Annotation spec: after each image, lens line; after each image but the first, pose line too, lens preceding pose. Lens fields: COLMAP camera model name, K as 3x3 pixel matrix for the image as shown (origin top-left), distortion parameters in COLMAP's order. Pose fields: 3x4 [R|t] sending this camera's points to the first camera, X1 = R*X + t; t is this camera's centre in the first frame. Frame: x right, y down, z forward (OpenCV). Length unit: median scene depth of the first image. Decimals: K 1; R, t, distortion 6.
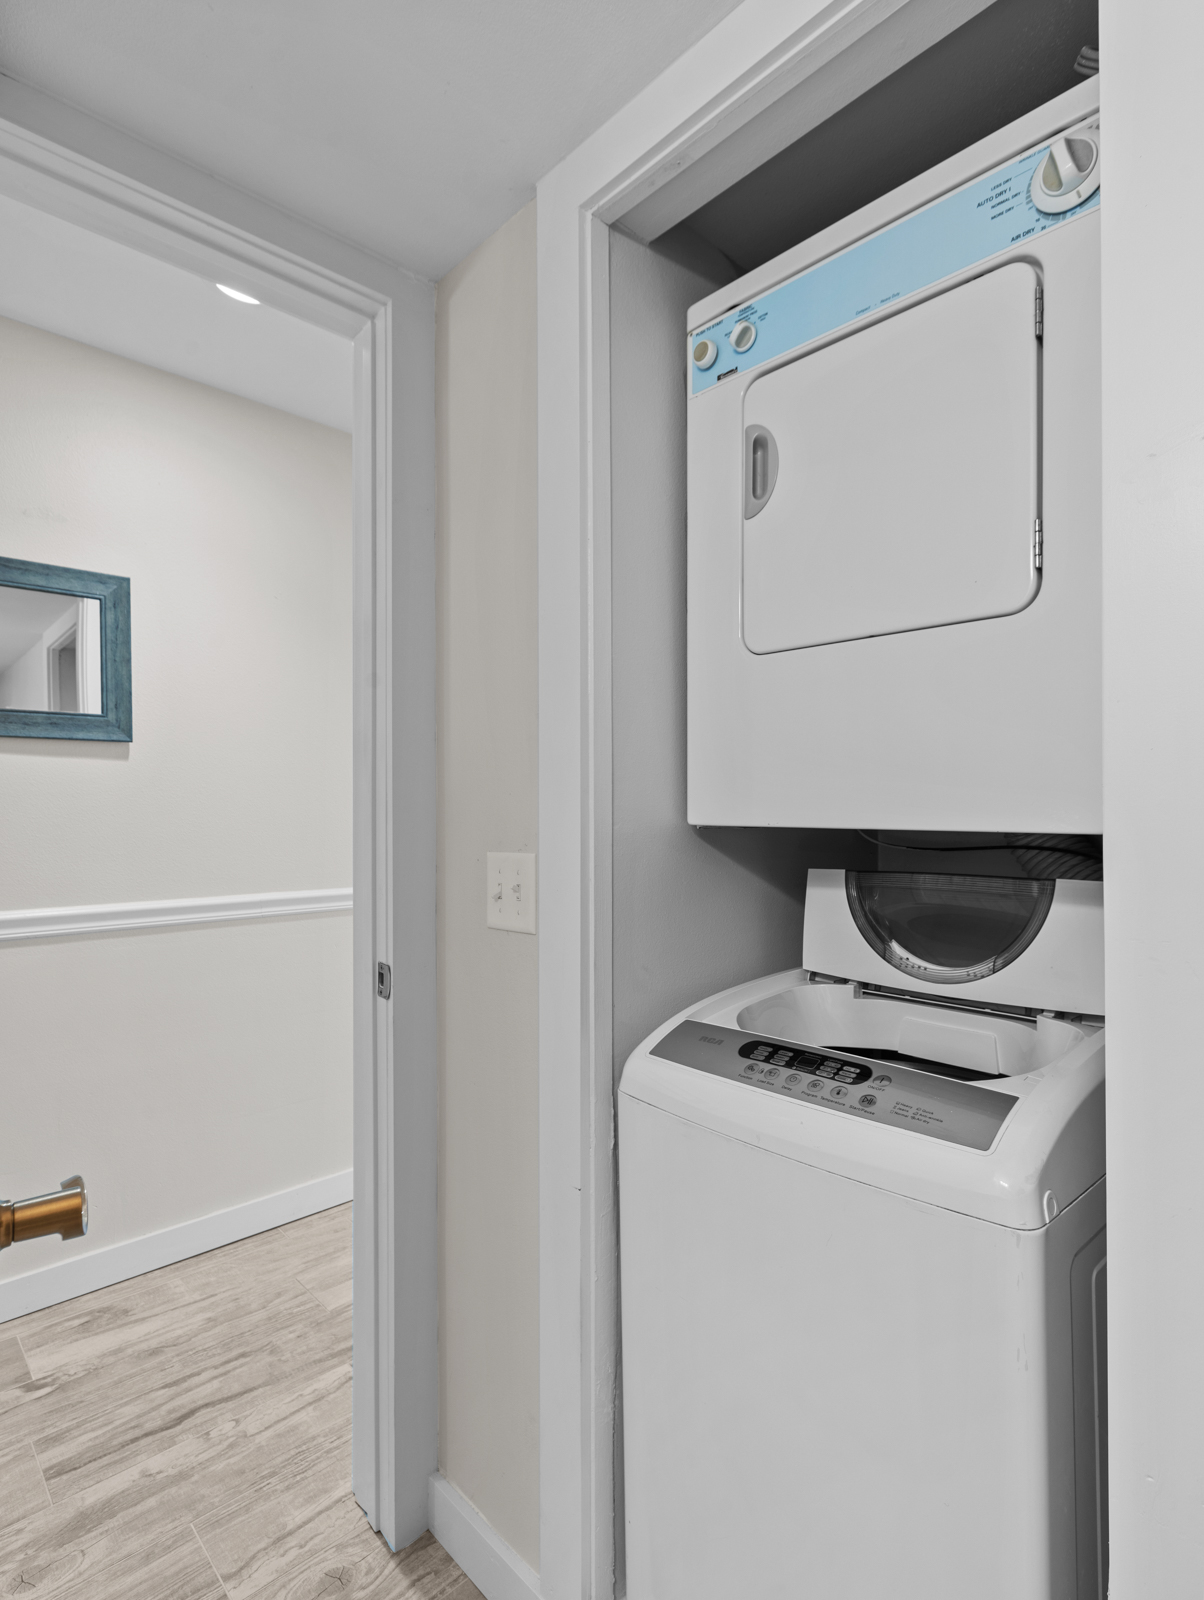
lens RADIAL K [[827.9, 0, 601.5], [0, 827.9, 803.4], [0, 0, 1]] dist [0.005418, 0.002579]
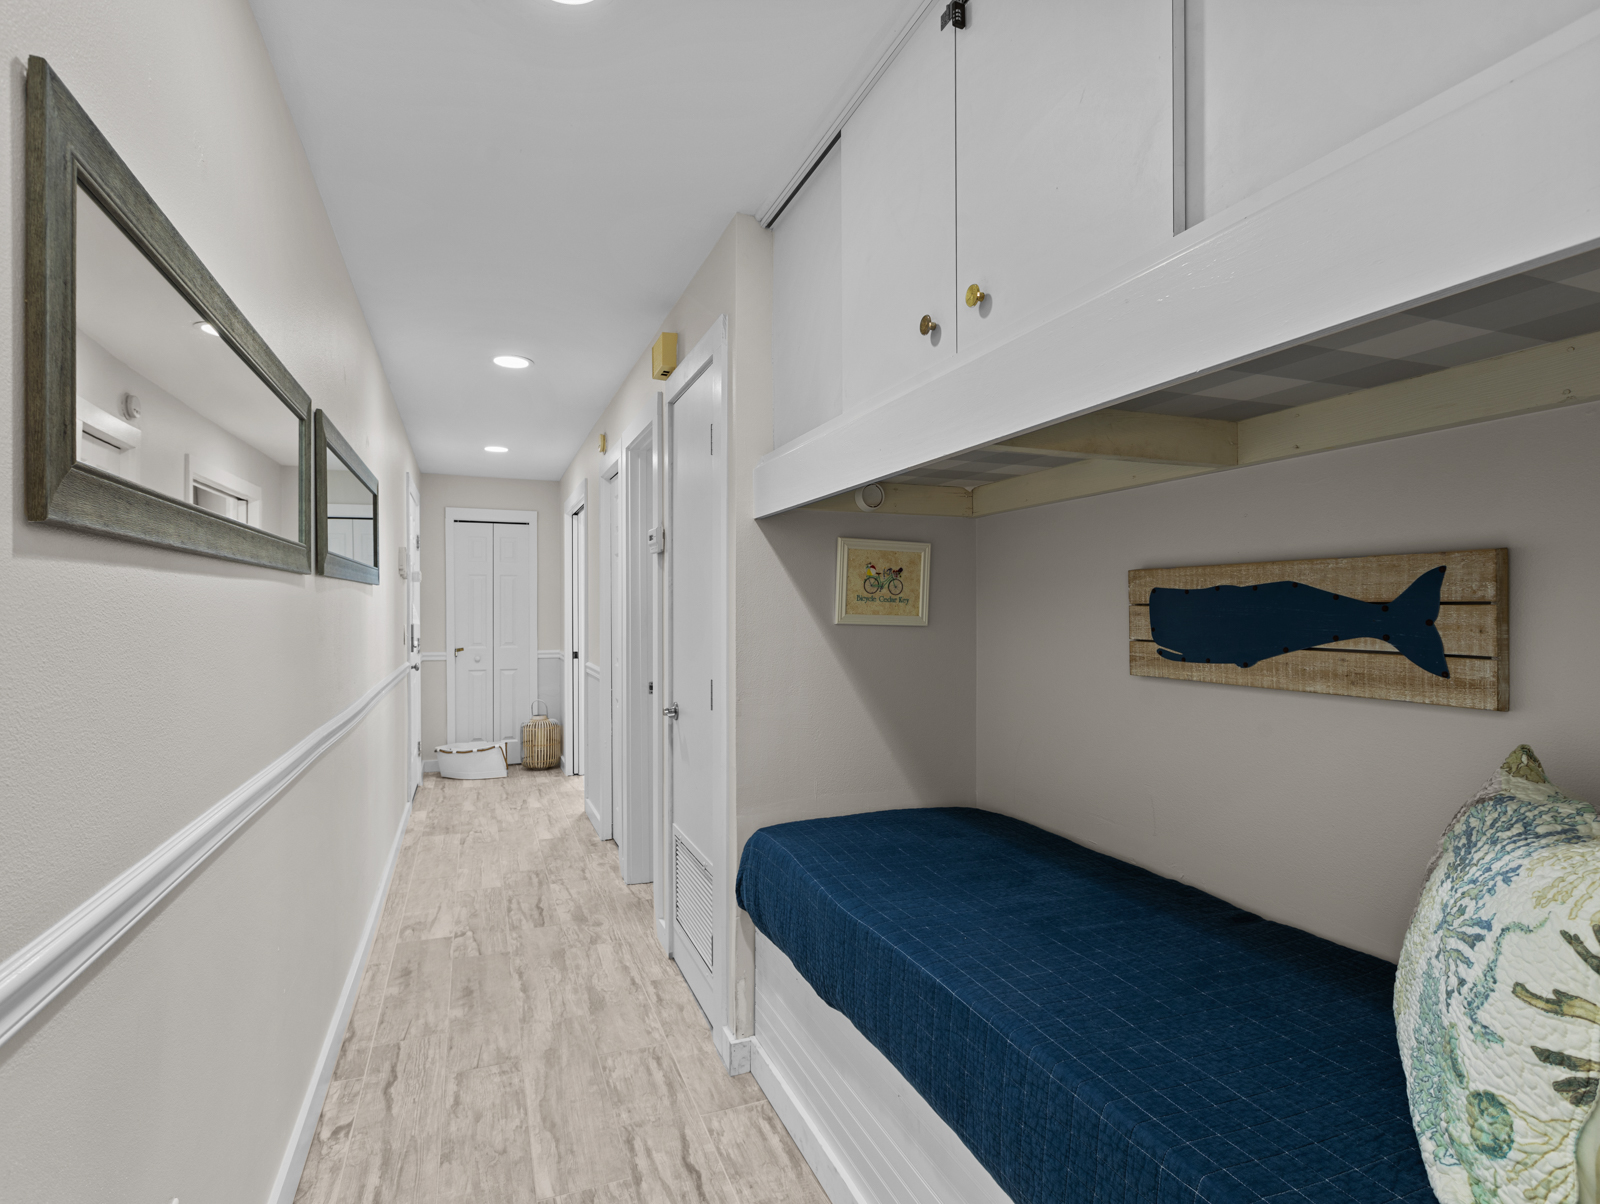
lens RADIAL K [[827.9, 0, 800.0], [0, 827.9, 605.9], [0, 0, 1]] dist [0.005418, 0.002579]
pose [[0.365097, 0.004401, 0.930959, -2.056867], [-0.000934, 0.999990, -0.004361, -0.021964], [-0.930969, 0.000723, 0.365098, -0.360086]]
